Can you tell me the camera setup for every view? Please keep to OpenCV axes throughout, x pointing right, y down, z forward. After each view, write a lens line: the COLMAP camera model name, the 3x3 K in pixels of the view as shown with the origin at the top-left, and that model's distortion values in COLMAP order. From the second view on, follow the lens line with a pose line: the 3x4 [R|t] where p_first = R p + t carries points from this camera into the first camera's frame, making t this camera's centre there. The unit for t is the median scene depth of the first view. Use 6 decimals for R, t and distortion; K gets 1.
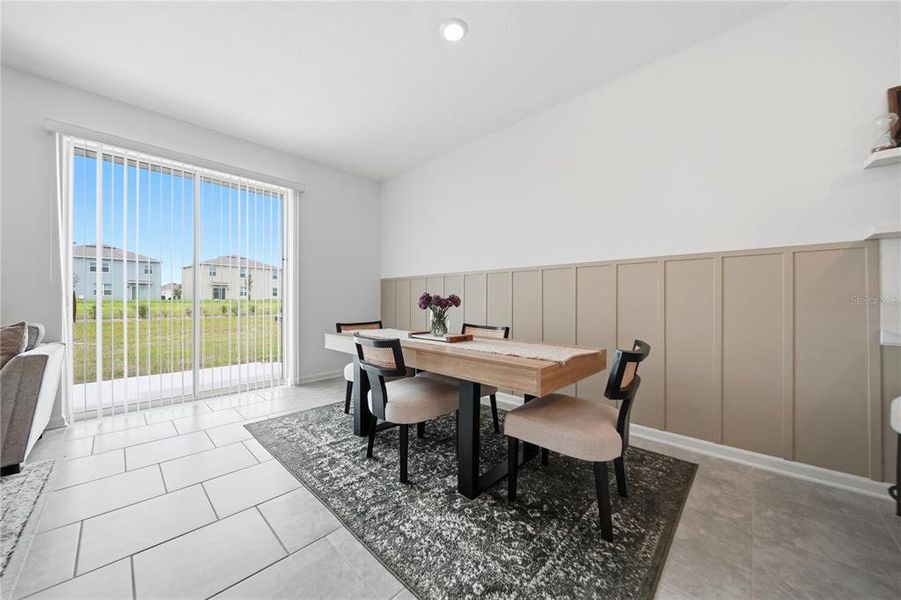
lens RADIAL K [[324.5, 0, 447.5], [0, 324.5, 300.7], [0, 0, 1]] dist [-0.006209, 0.000048]
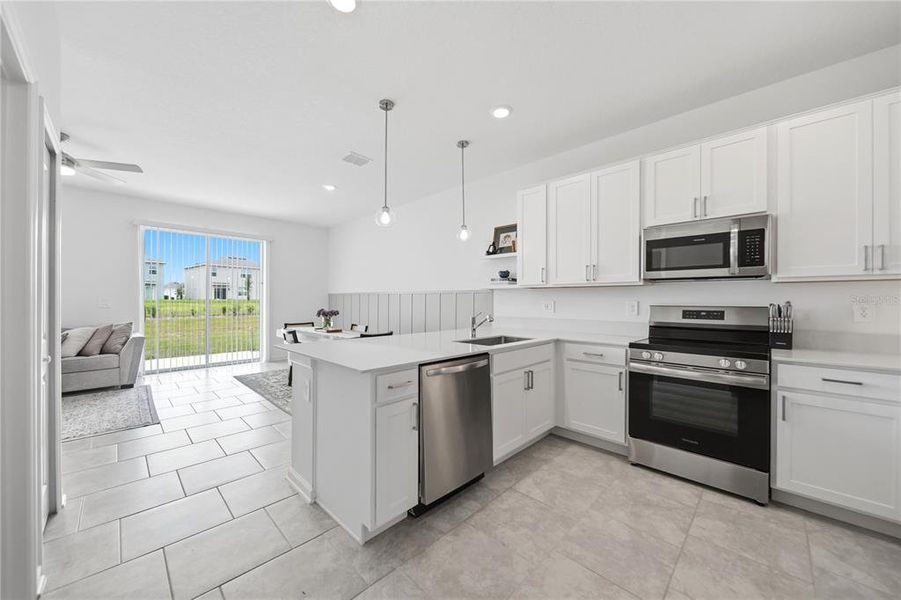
lens RADIAL K [[324.5, 0, 446.3], [0, 324.5, 301.8], [0, 0, 1]] dist [-0.006209, 0.000048]
pose [[0.999979, 0.004862, -0.004180, 0.740634], [-0.004847, 0.999982, 0.003617, -0.081144], [0.004197, -0.003596, 0.999985, -1.060066]]
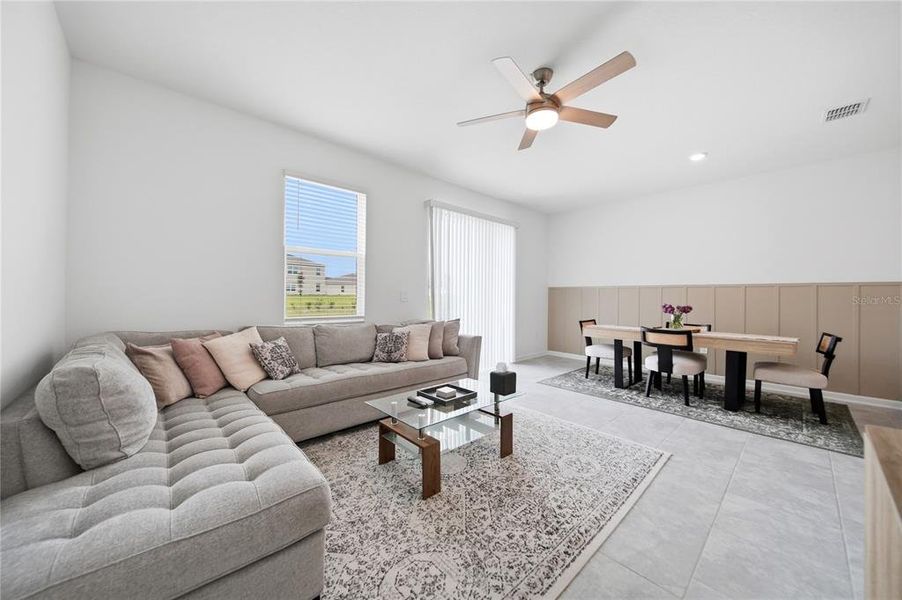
lens RADIAL K [[324.9, 0, 448.2], [0, 324.9, 295.9], [0, 0, 1]] dist [-0.006209, 0.000048]
pose [[0.997791, 0.008214, -0.065916, -1.124993], [-0.008233, 0.999966, -0.000007, -0.057968], [0.065914, 0.000550, 0.997825, -0.783409]]
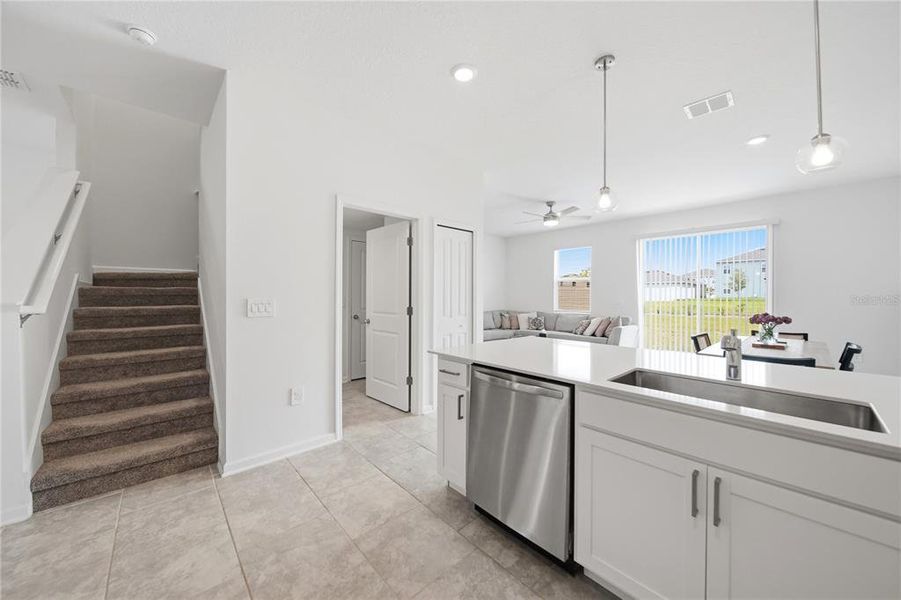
lens RADIAL K [[324.5, 0, 449.9], [0, 324.5, 293.8], [0, 0, 1]] dist [-0.006209, 0.000048]
pose [[-0.056847, -0.006494, -0.998362, 1.478034], [-0.004929, 0.999968, -0.006224, -0.094604], [0.998371, 0.004567, -0.056877, -0.314290]]
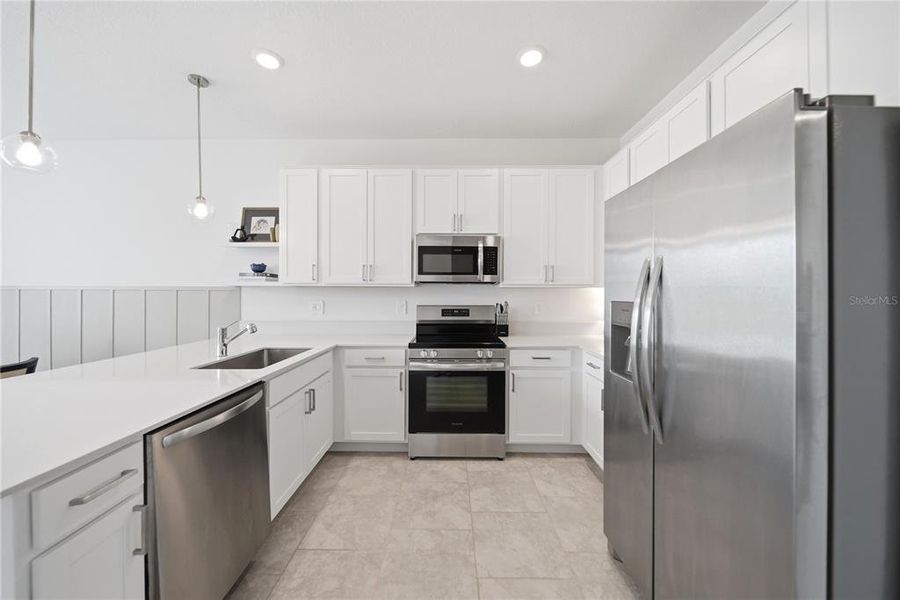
lens RADIAL K [[324.1, 0, 447.2], [0, 324.1, 294.8], [0, 0, 1]] dist [-0.006209, 0.000048]
pose [[0.722177, 0.000349, 0.691708, 0.669593], [-0.002361, 0.999995, 0.001961, -0.113170], [-0.691704, -0.003050, 0.722175, -0.883618]]
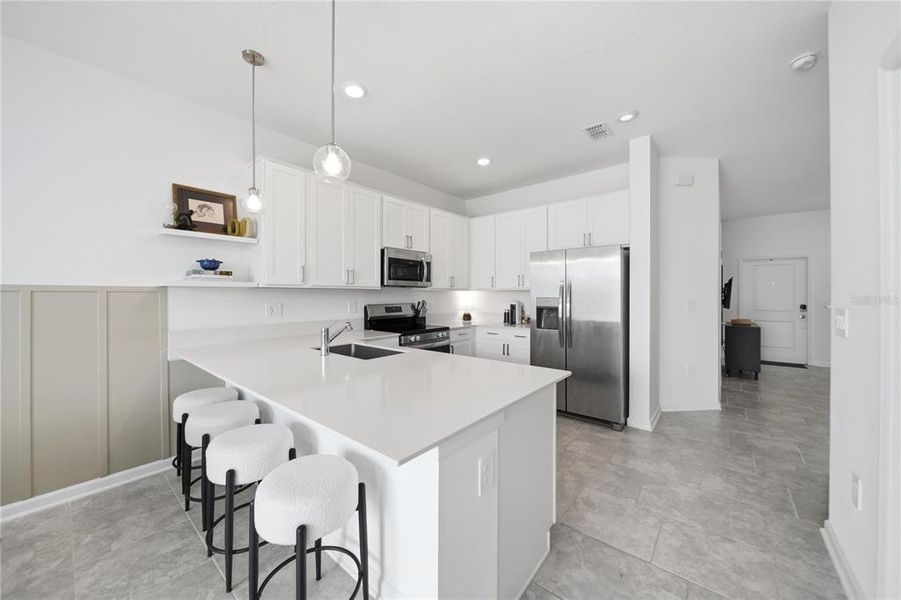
lens RADIAL K [[324.5, 0, 448.4], [0, 324.5, 294.6], [0, 0, 1]] dist [-0.006209, 0.000048]
pose [[-0.065677, 0.000934, 0.997841, -0.122709], [0.002311, 0.999997, -0.000784, -0.114149], [-0.997838, 0.002254, -0.065679, -0.111515]]
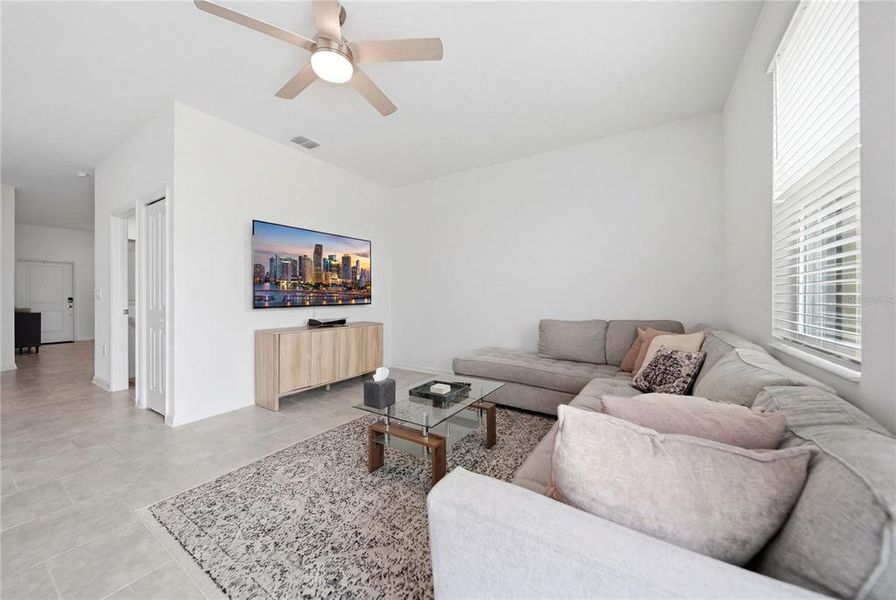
lens RADIAL K [[322.7, 0, 444.9], [0, 322.7, 296.0], [0, 0, 1]] dist [-0.006209, 0.000048]
pose [[-0.978483, 0.003078, -0.206306, -1.009439], [0.003054, 0.999995, 0.000438, -0.033630], [0.206306, -0.000202, -0.978487, 1.138606]]
